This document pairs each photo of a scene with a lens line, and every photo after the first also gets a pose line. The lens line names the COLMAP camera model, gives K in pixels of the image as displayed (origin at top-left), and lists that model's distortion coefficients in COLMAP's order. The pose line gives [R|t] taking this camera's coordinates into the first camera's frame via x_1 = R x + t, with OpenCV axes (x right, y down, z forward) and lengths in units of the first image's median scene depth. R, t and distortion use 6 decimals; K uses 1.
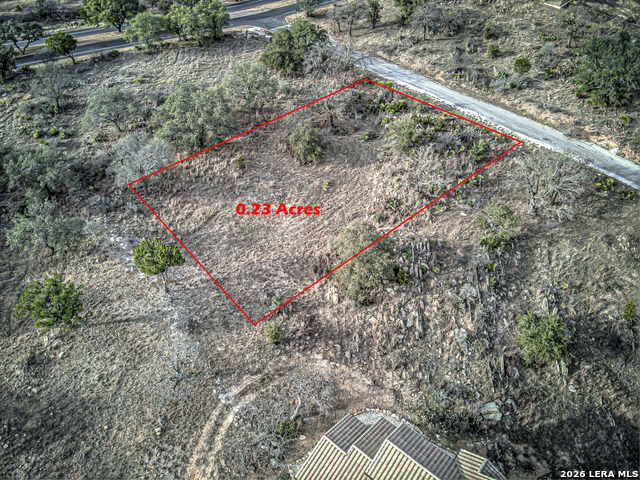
lens RADIAL K [[462.2, 0, 318.7], [0, 462.2, 244.1], [0, 0, 1]] dist [0.108315, -0.209331]
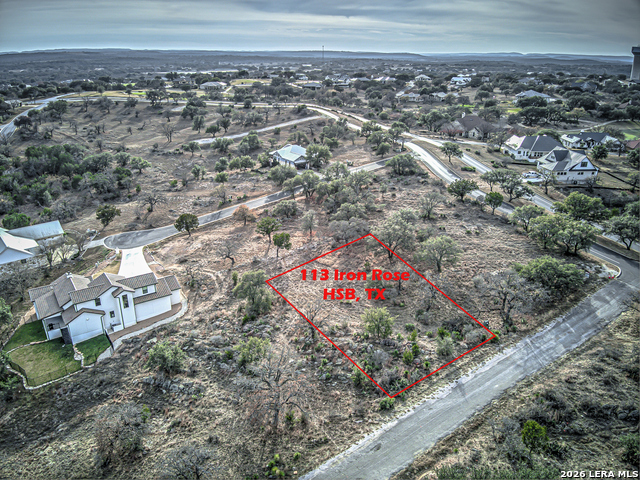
lens RADIAL K [[460.1, 0, 320.0], [0, 460.1, 240.0], [0, 0, 1]] dist [0.135158, -0.267596]
pose [[-0.253033, 0.350630, -0.901683, 0.988868], [-0.649112, 0.629564, 0.426969, -0.640079], [0.717376, 0.693331, 0.068297, 0.609880]]
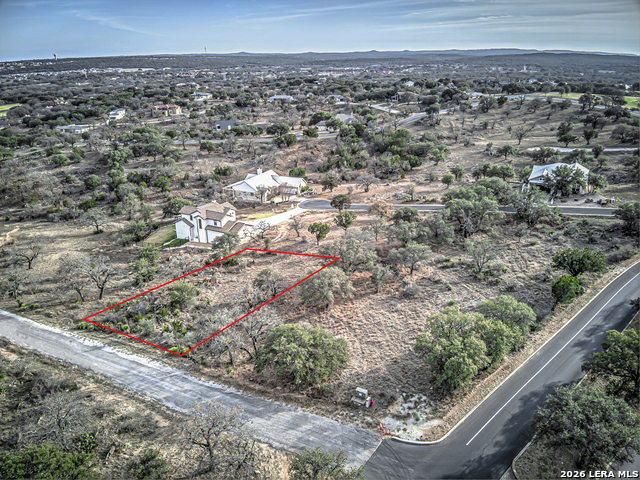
lens RADIAL K [[462.2, 0, 318.7], [0, 462.2, 244.1], [0, 0, 1]] dist [0.108315, -0.209331]
pose [[-0.981554, 0.072969, -0.176711, 0.039809], [-0.125244, 0.452929, 0.882706, -1.200332], [0.144447, 0.888556, -0.435435, 1.270780]]
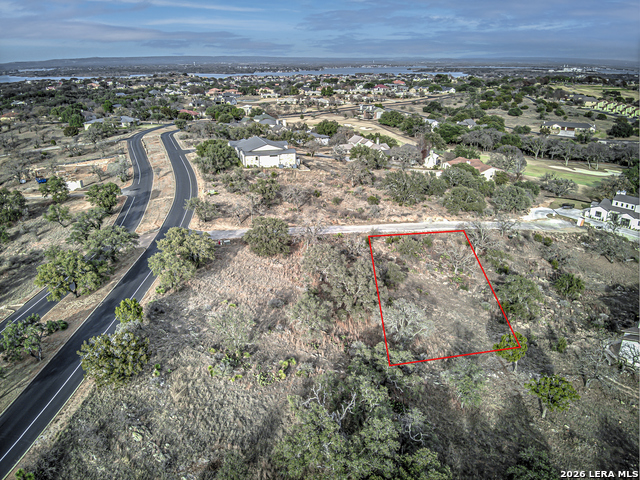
lens RADIAL K [[460.1, 0, 320.0], [0, 460.1, 240.0], [0, 0, 1]] dist [0.135158, -0.267596]
pose [[0.532846, -0.319010, 0.783778, -0.998402], [0.578823, 0.813048, -0.062586, -0.285287], [-0.617283, 0.487017, 0.617880, 0.200503]]
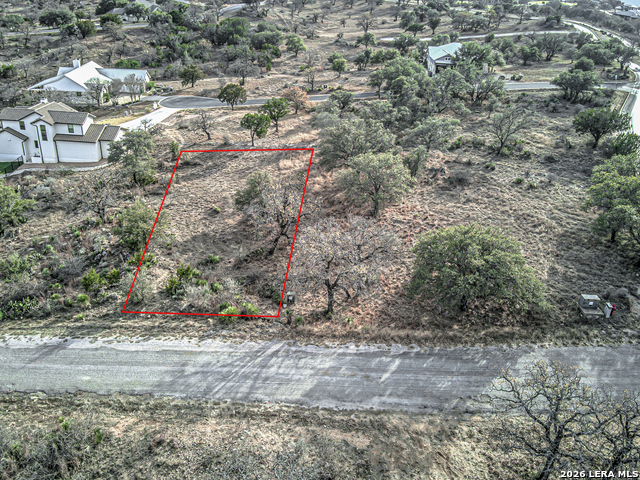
lens RADIAL K [[492.1, 0, 324.2], [0, 492.1, 227.9], [0, 0, 1]] dist [0.124743, -0.254120]
pose [[-0.782723, 0.239534, -0.574428, 0.343636], [-0.460073, 0.398886, 0.793236, -0.814227], [0.419138, 0.885163, -0.202014, 1.103817]]
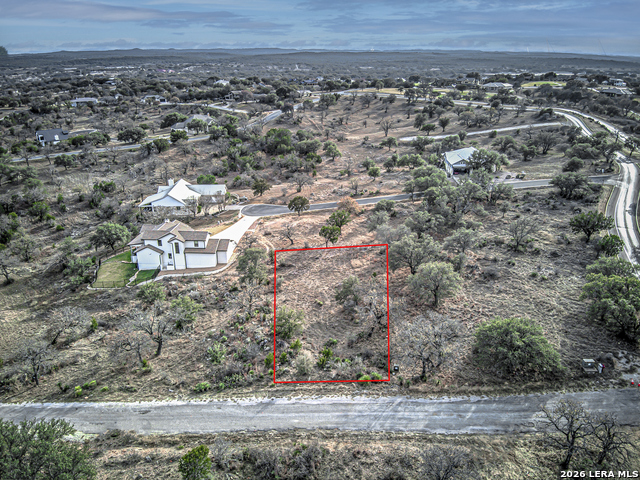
lens RADIAL K [[462.2, 0, 318.7], [0, 462.2, 244.1], [0, 0, 1]] dist [0.108315, -0.209331]
pose [[-0.797699, 0.221674, -0.560836, 0.587957], [-0.403403, 0.495139, 0.769483, -1.005816], [0.448266, 0.840059, -0.305547, 1.053940]]
